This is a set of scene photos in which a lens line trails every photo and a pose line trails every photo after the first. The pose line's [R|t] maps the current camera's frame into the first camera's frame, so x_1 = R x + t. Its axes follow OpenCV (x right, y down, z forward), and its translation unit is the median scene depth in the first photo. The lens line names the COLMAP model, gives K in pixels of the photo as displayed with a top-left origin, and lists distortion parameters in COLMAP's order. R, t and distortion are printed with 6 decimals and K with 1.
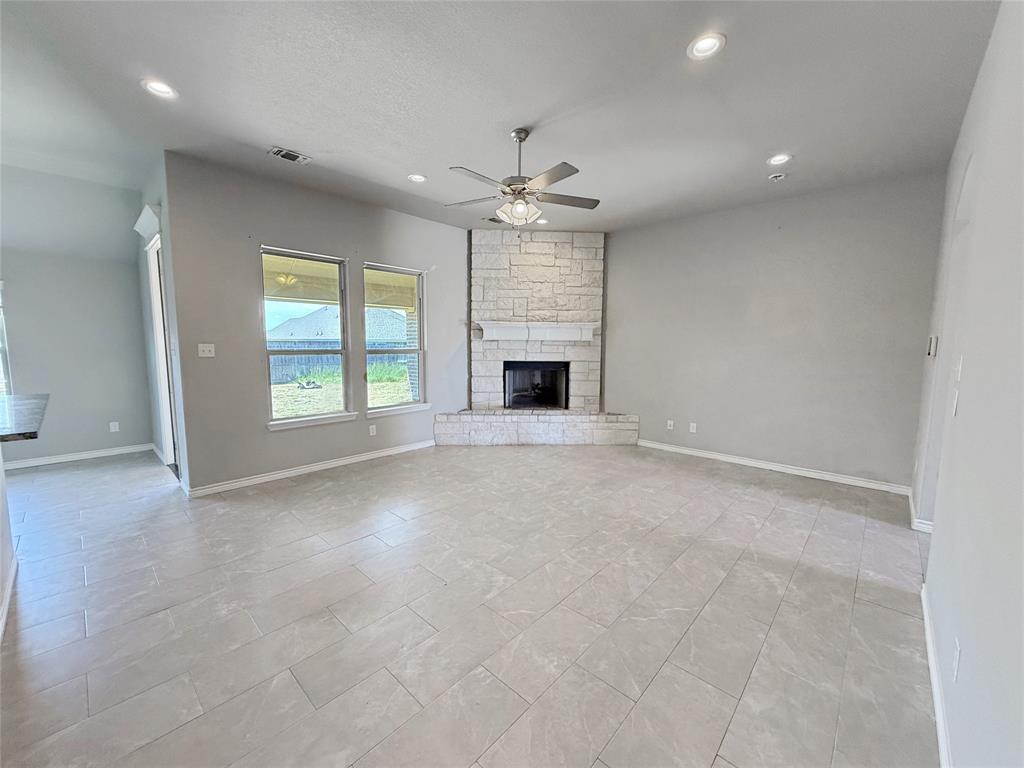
lens RADIAL K [[407.3, 0, 512.0], [0, 407.3, 384.0], [0, 0, 1]] dist [-0.001160, 0.000385]
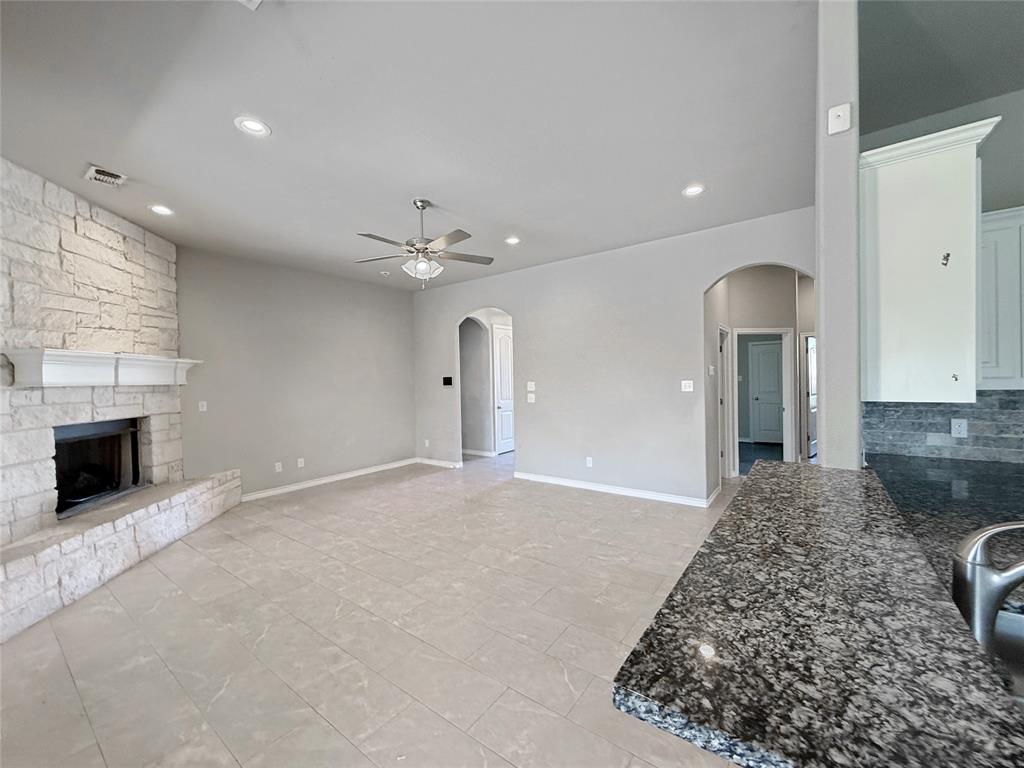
lens RADIAL K [[407.3, 0, 512.0], [0, 407.3, 384.0], [0, 0, 1]] dist [-0.001160, 0.000385]
pose [[-0.109573, -0.018016, 0.993815, -0.611713], [0.124244, 0.991746, 0.031677, -0.056473], [-0.986183, 0.126946, -0.106430, 0.490278]]
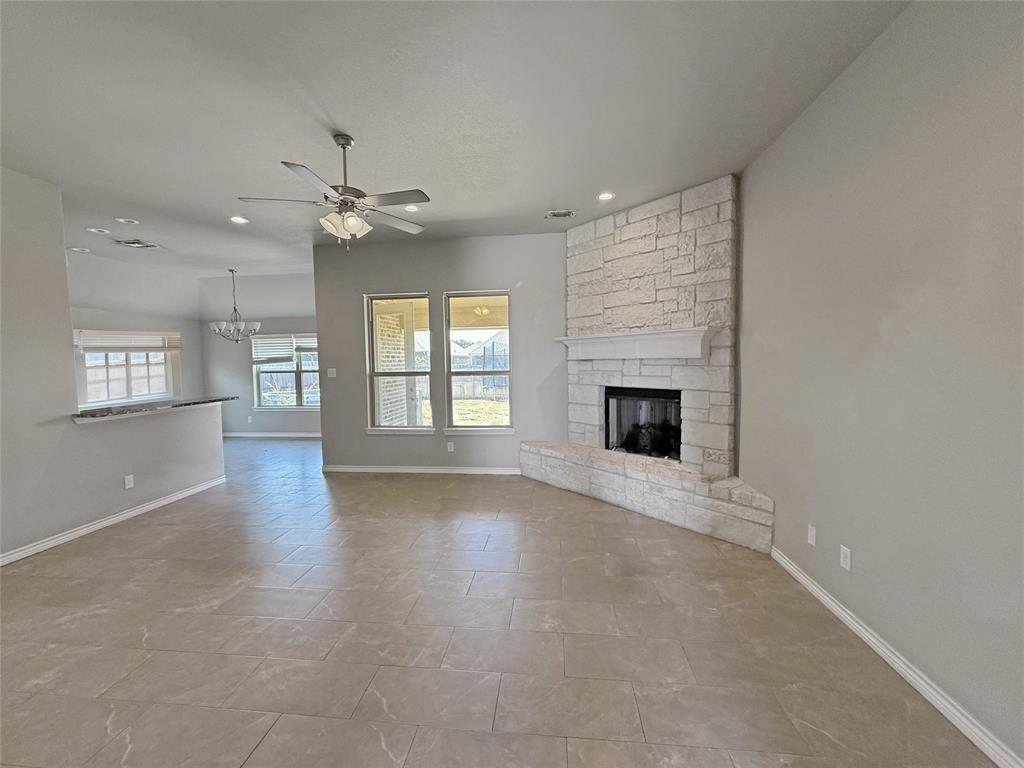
lens RADIAL K [[407.3, 0, 512.0], [0, 407.3, 384.0], [0, 0, 1]] dist [-0.001160, 0.000385]
pose [[0.595456, 0.029522, -0.802845, 0.519967], [-0.061178, 0.998089, -0.008673, -0.044365], [0.801055, 0.054281, 0.596124, 0.413444]]
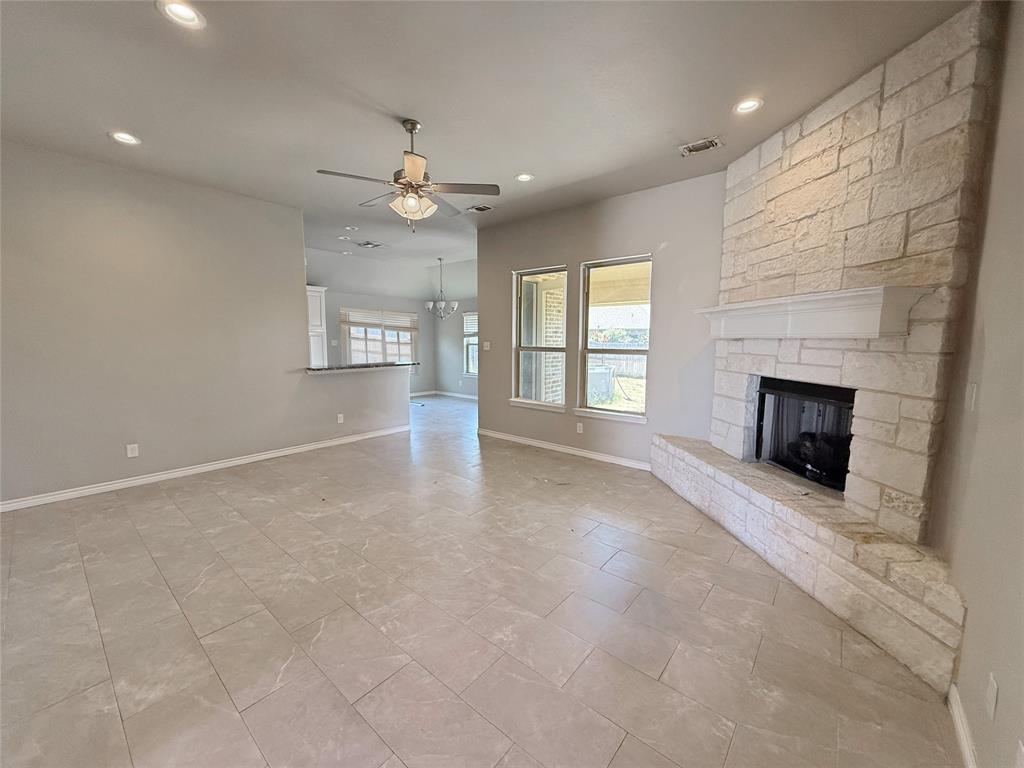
lens RADIAL K [[407.3, 0, 512.0], [0, 407.3, 384.0], [0, 0, 1]] dist [-0.001160, 0.000385]
pose [[0.045505, 0.103468, -0.993591, 0.554731], [-0.108393, 0.989261, 0.098053, -0.065466], [0.993066, 0.103236, 0.056231, 0.653640]]
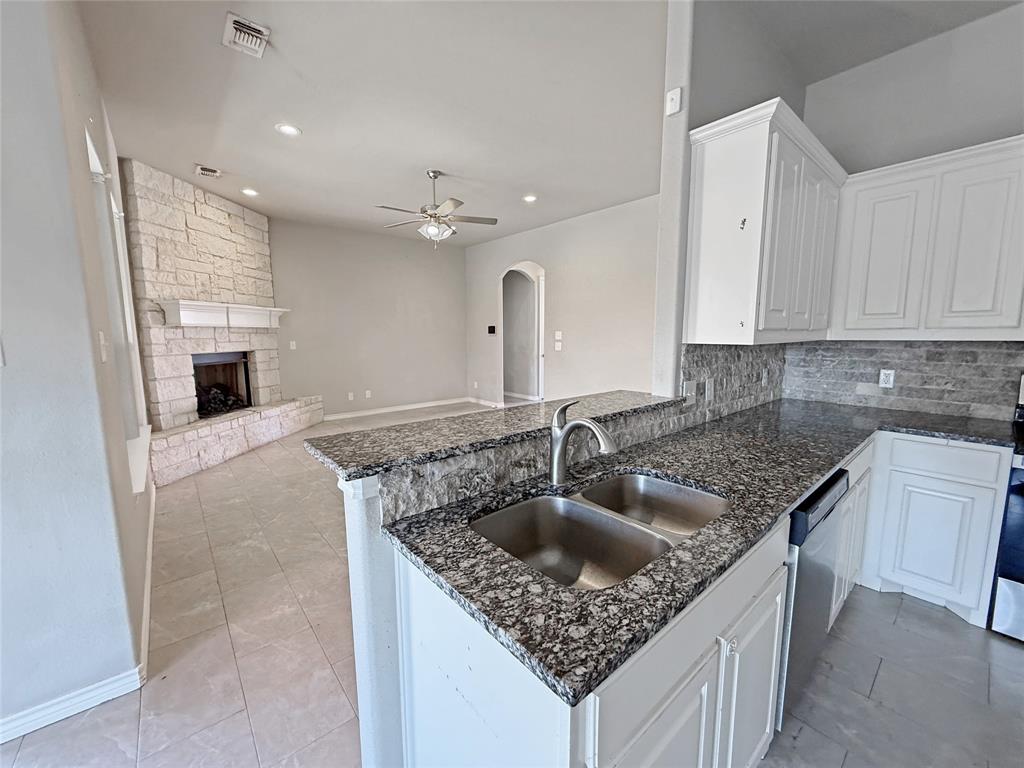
lens RADIAL K [[407.3, 0, 512.0], [0, 407.3, 384.0], [0, 0, 1]] dist [-0.001160, 0.000385]
pose [[0.116759, -0.133636, 0.984128, -0.719473], [0.108774, 0.986666, 0.121076, -0.030410], [-0.987186, 0.092911, 0.129738, 0.332401]]
